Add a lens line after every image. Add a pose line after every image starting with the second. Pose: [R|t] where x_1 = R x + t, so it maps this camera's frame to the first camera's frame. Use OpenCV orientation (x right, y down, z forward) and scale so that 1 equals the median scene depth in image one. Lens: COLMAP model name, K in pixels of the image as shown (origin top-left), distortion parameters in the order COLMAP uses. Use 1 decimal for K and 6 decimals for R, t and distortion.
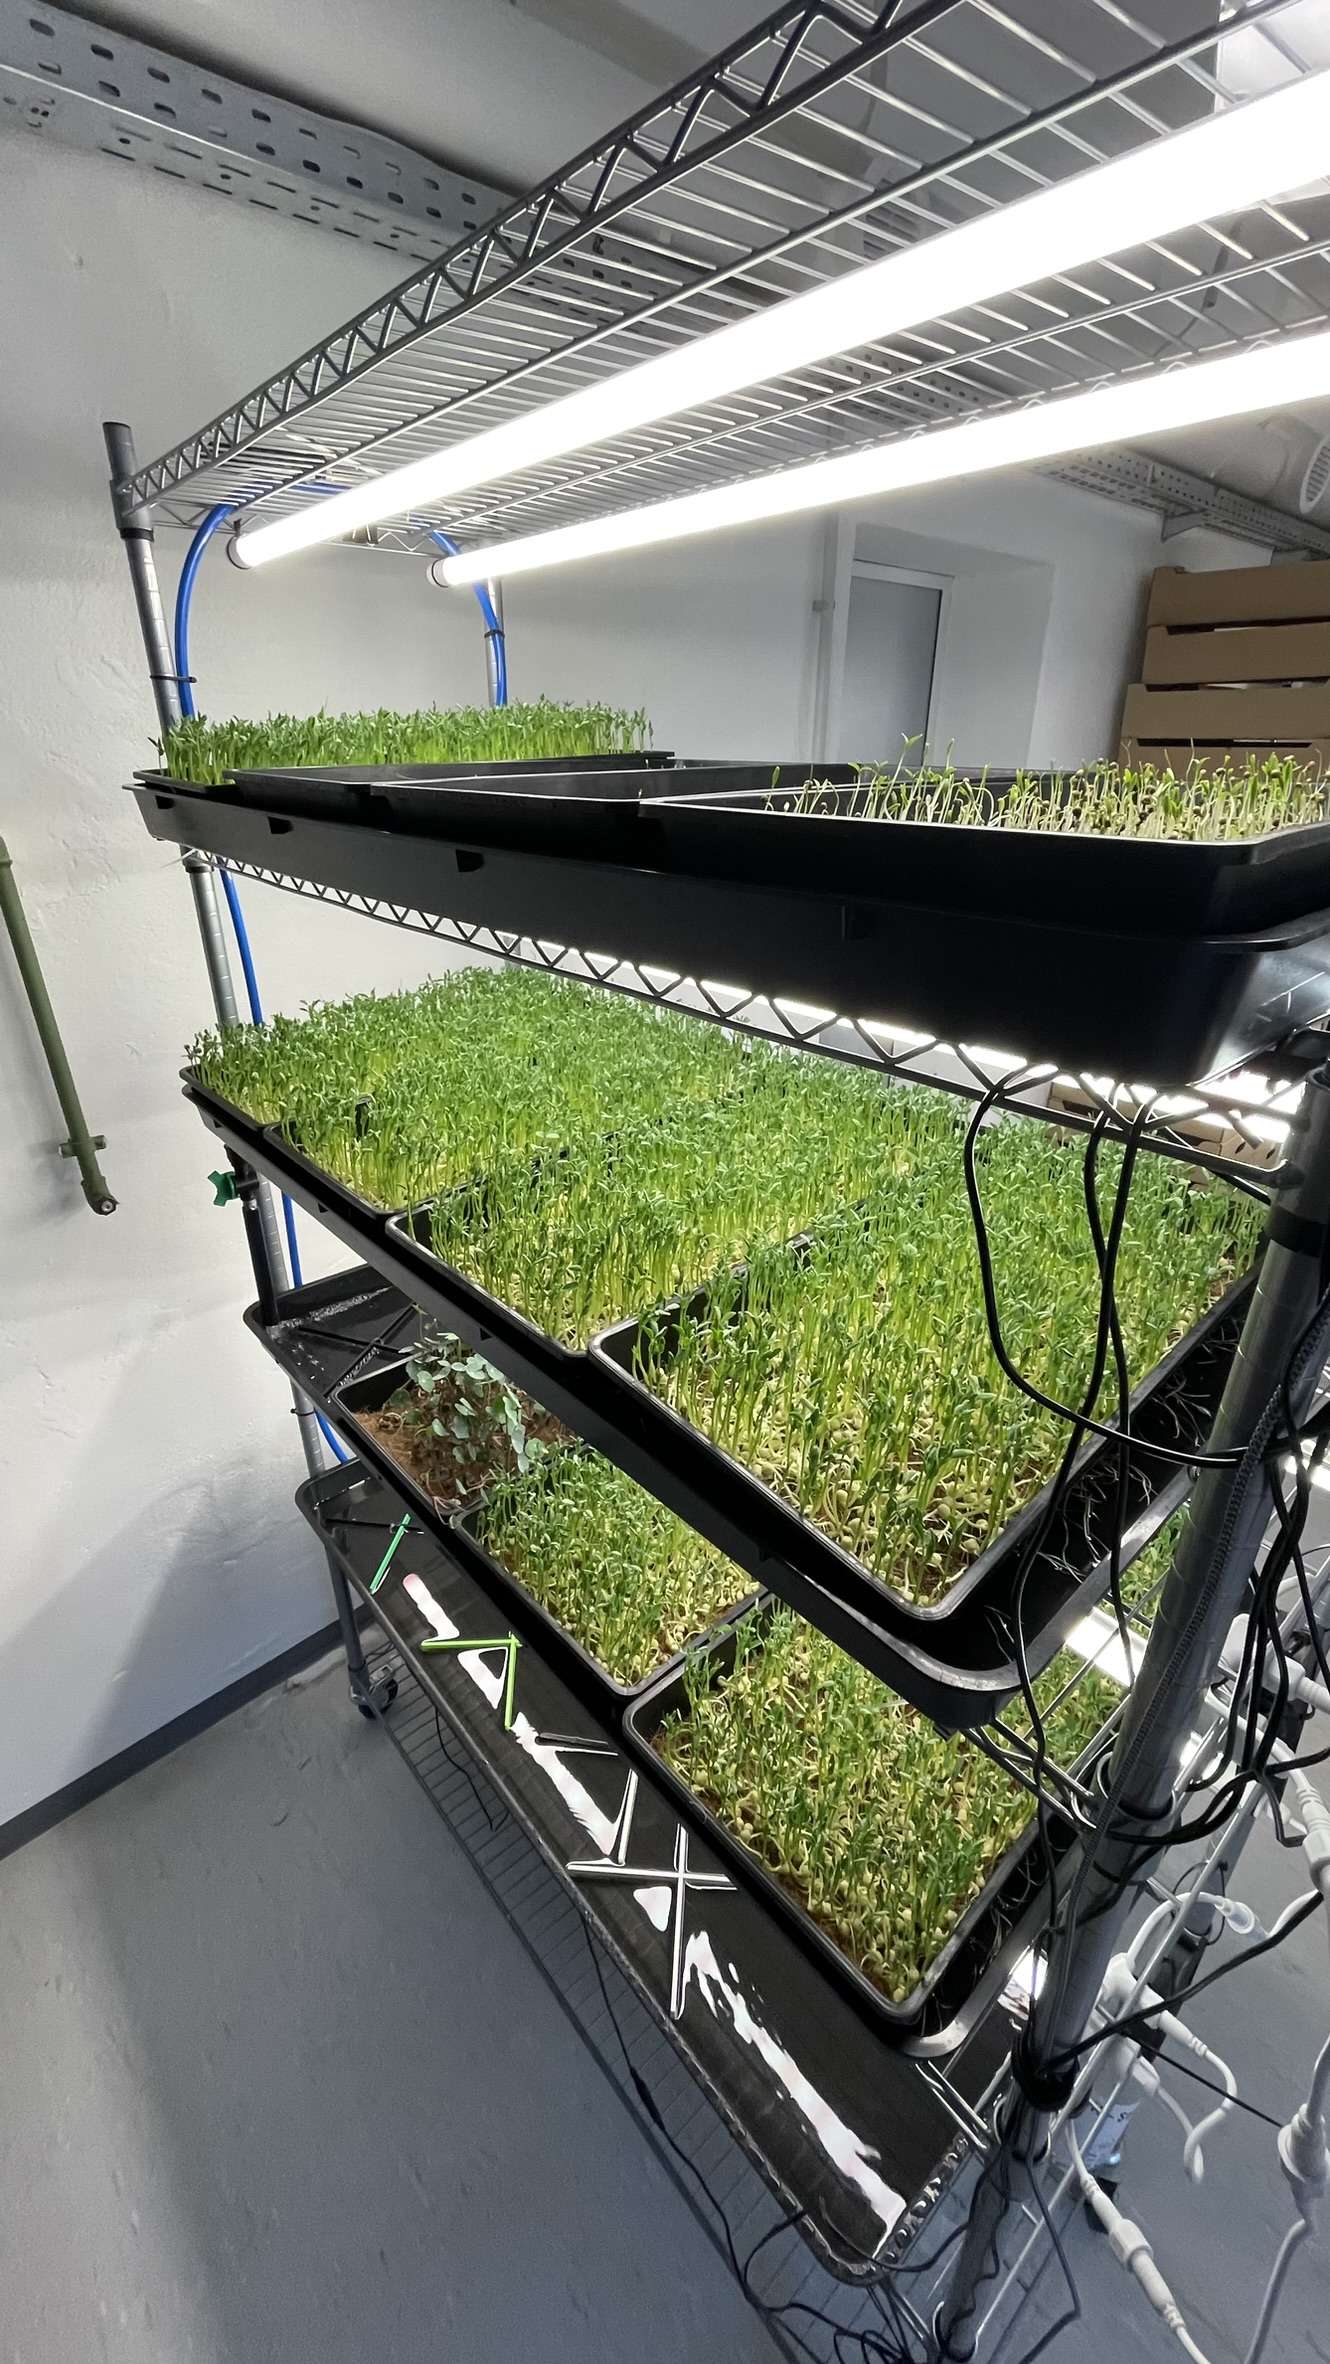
lens RADIAL K [[942.7, 0, 672.5], [0, 942.7, 1181.4], [0, 0, 1]] dist [0.003642, 0.000478]
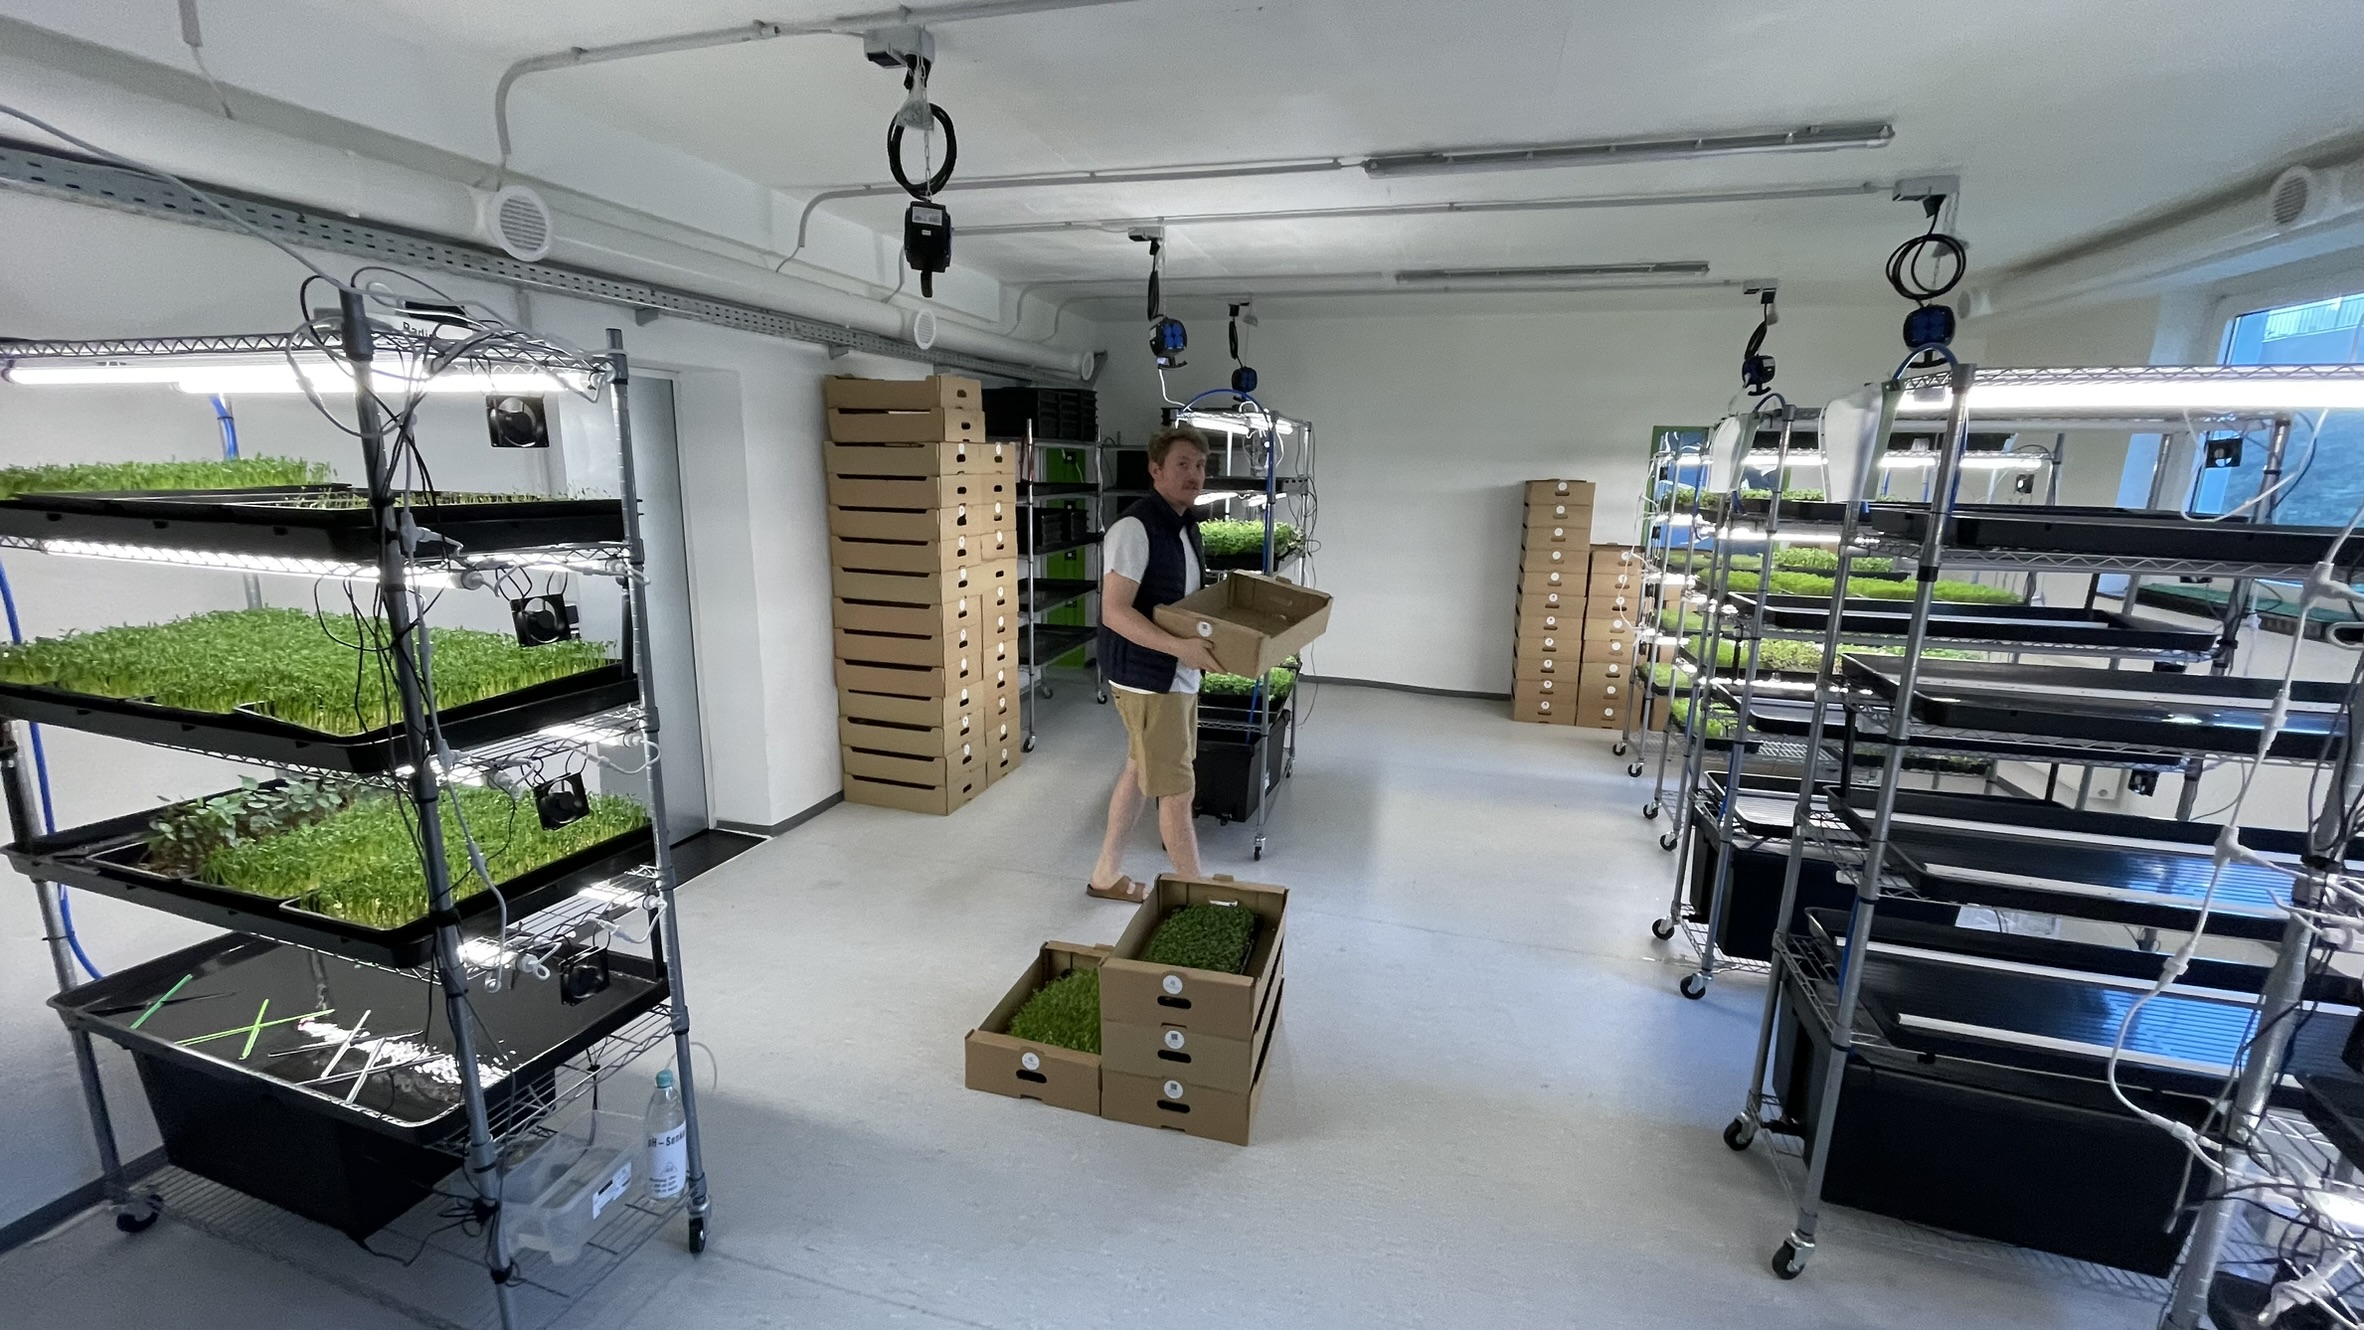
lens RADIAL K [[942.7, 0, 1167.4], [0, 942.7, 657.3], [0, 0, 1]] dist [0.003642, 0.000478]
pose [[0.866719, -0.085818, 0.491358, 0.418067], [0.198377, 0.963135, -0.181707, 0.497575], [-0.457650, 0.254964, 0.851792, -1.156176]]
